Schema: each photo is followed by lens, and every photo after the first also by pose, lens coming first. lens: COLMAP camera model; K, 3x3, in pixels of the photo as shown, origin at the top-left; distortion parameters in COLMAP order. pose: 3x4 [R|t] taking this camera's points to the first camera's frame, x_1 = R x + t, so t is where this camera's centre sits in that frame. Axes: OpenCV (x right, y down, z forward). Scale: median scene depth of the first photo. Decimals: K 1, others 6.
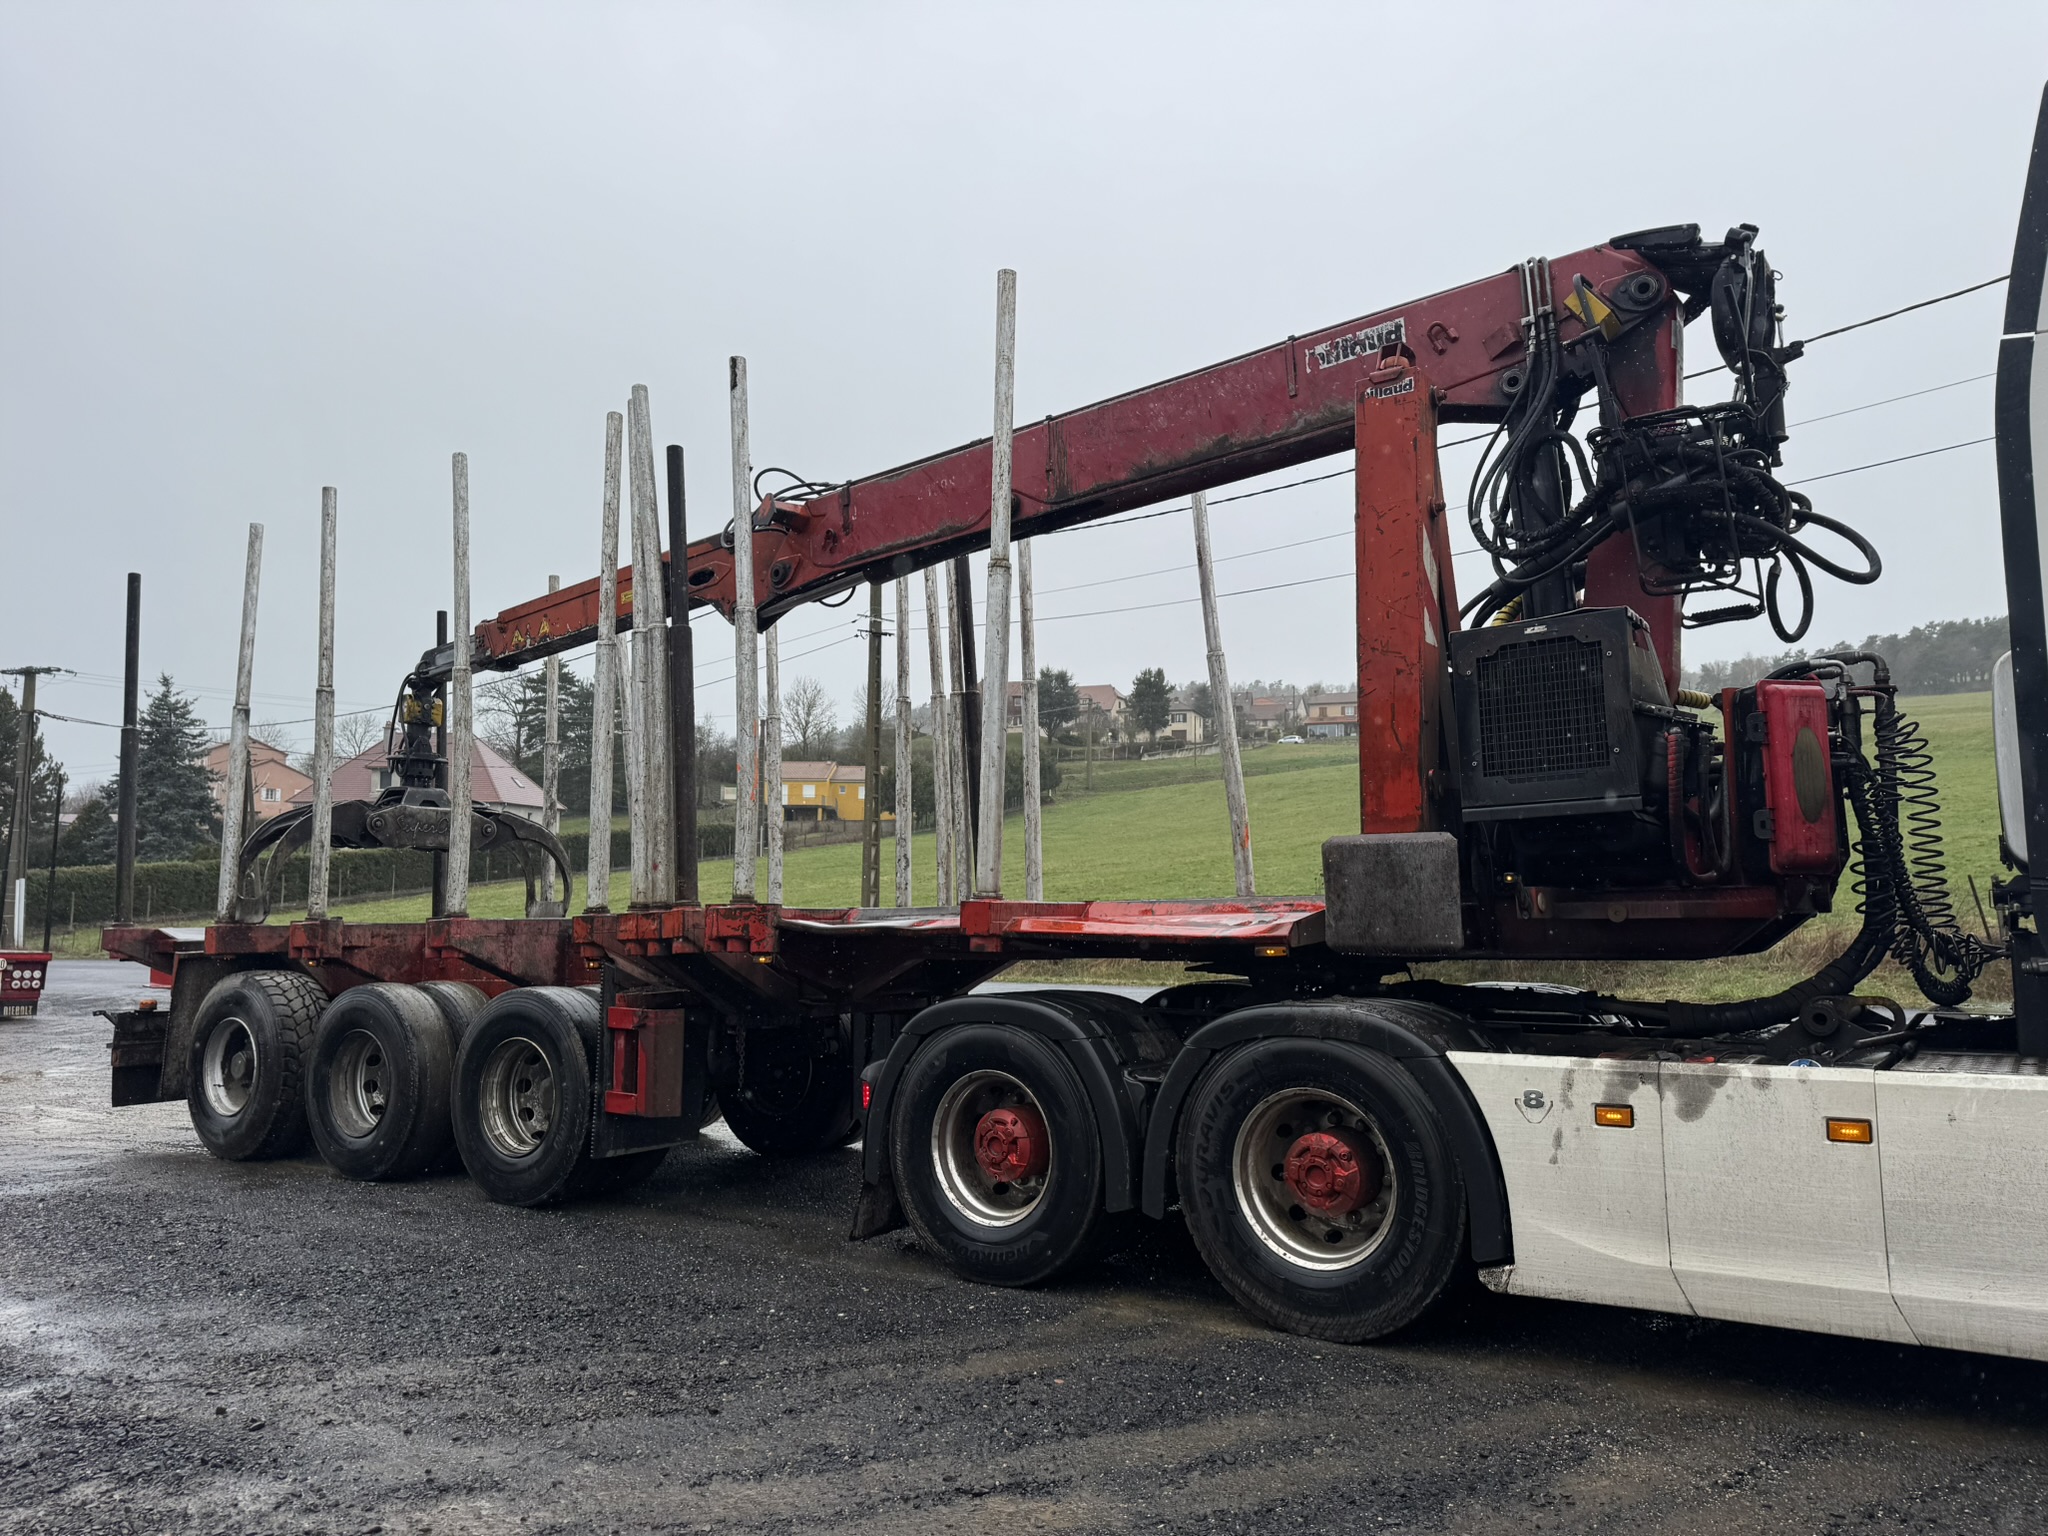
lens RADIAL K [[1454.8, 0, 1030.1], [0, 1454.8, 771.9], [0, 0, 1]] dist [0.047234, -0.053145]
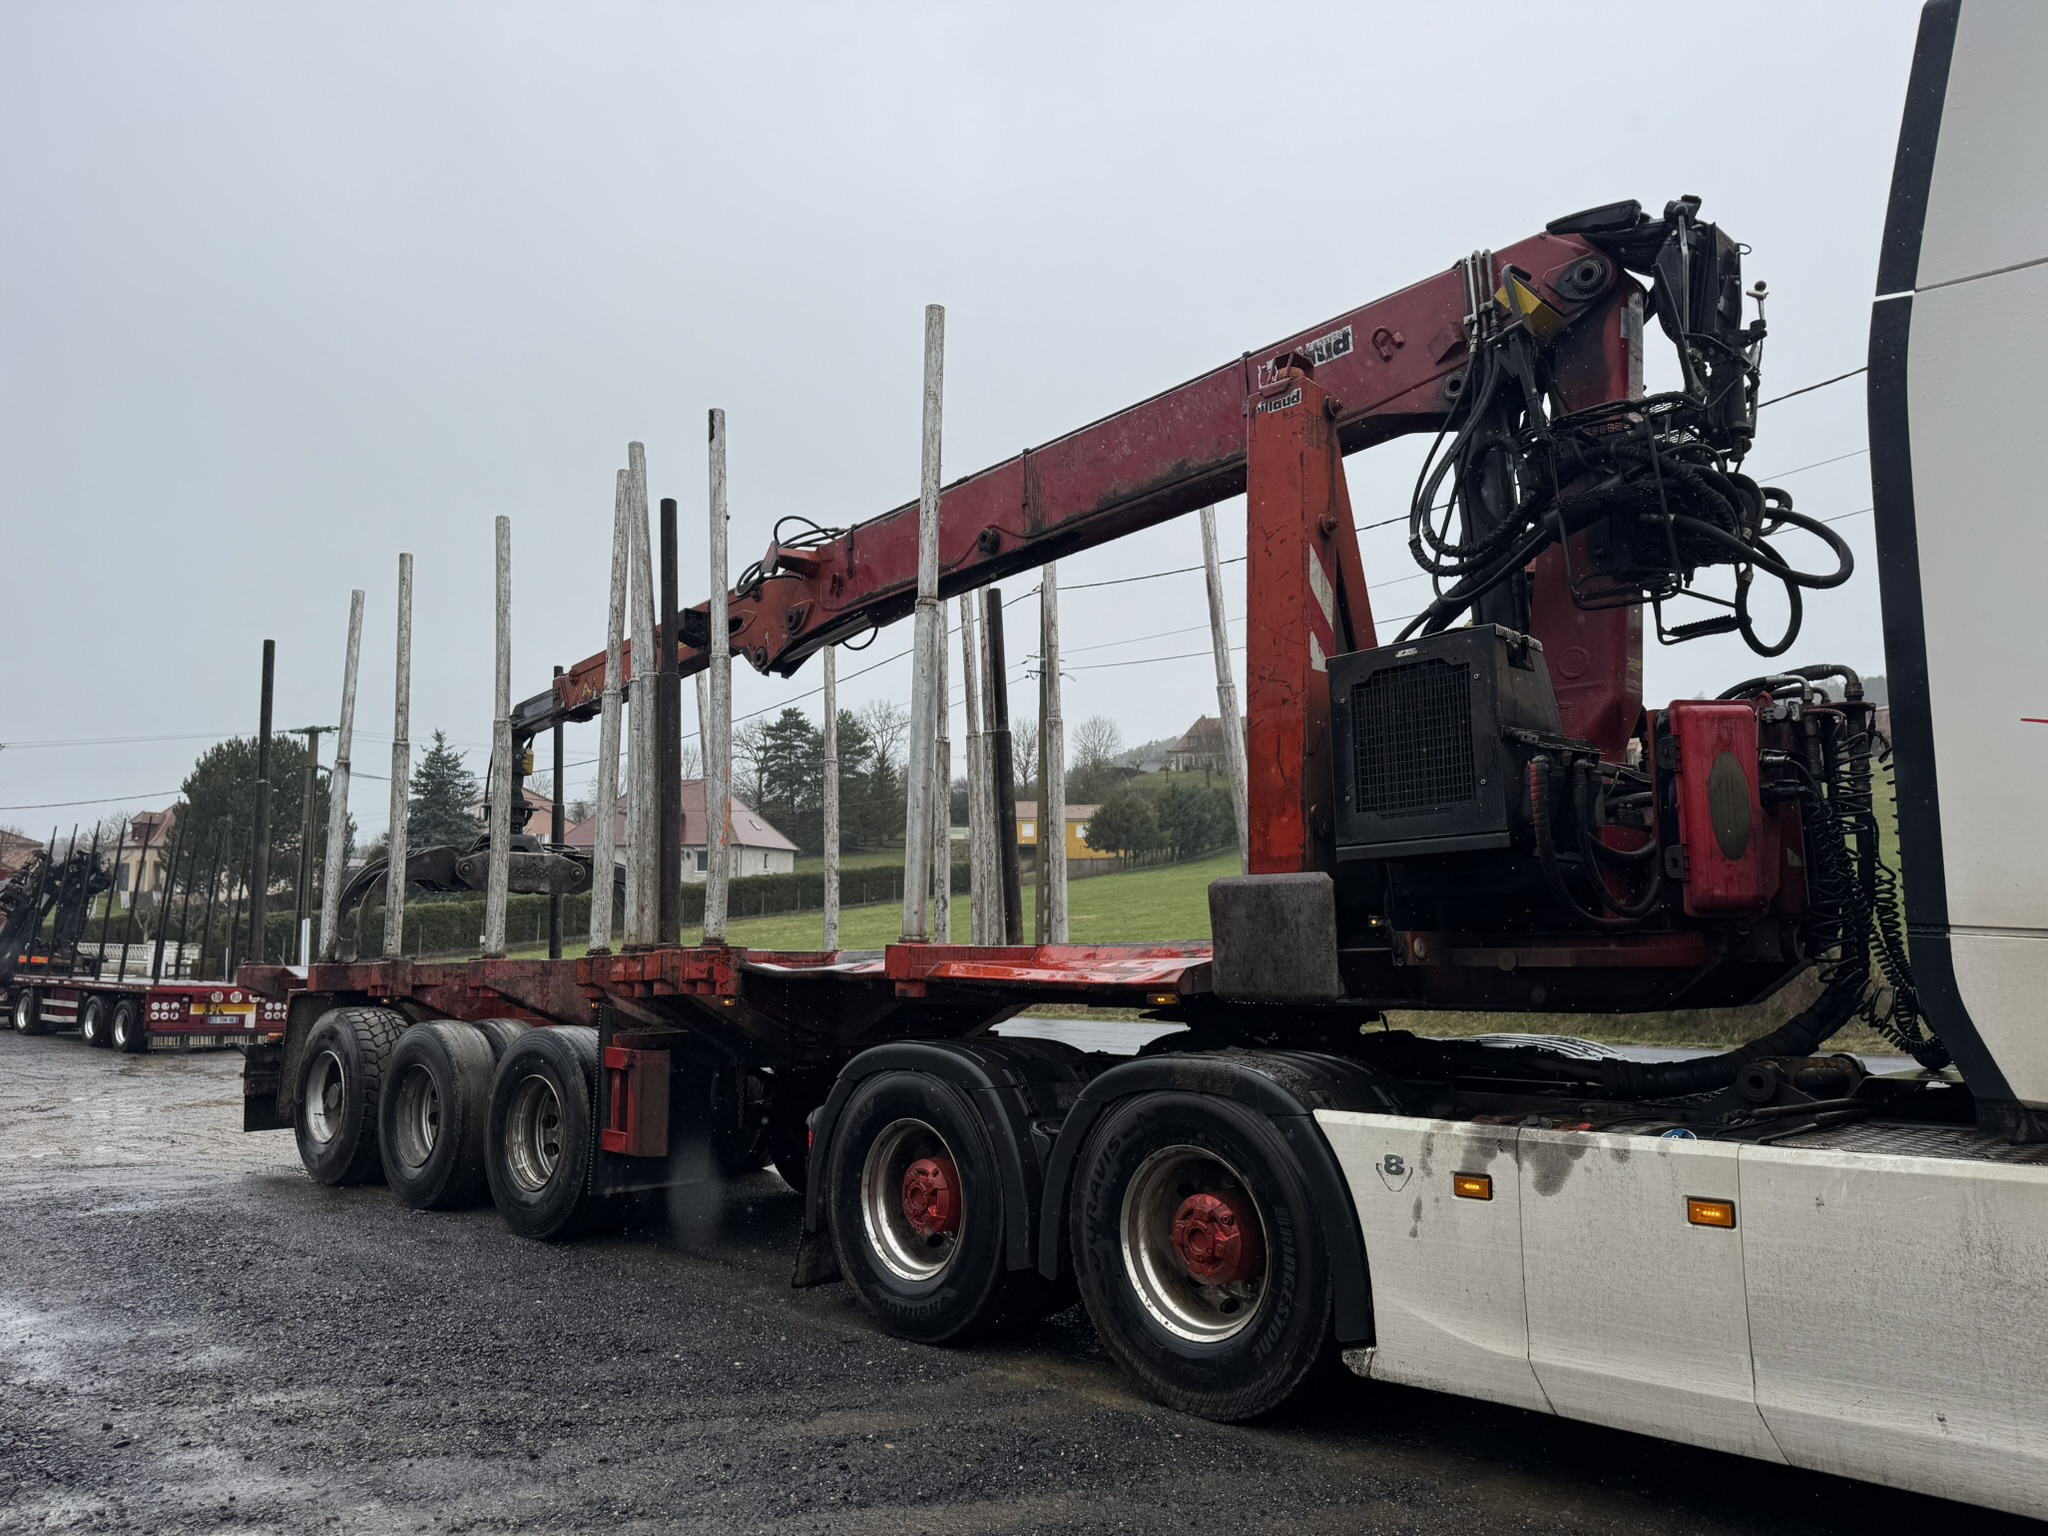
lens RADIAL K [[1454.8, 0, 1027.2], [0, 1454.8, 782.1], [0, 0, 1]] dist [0.047234, -0.053145]
pose [[0.985050, -0.016894, -0.171437, 0.226585], [0.013599, 0.999700, -0.020375, 0.000018], [0.171730, 0.017739, 0.984984, 0.046217]]
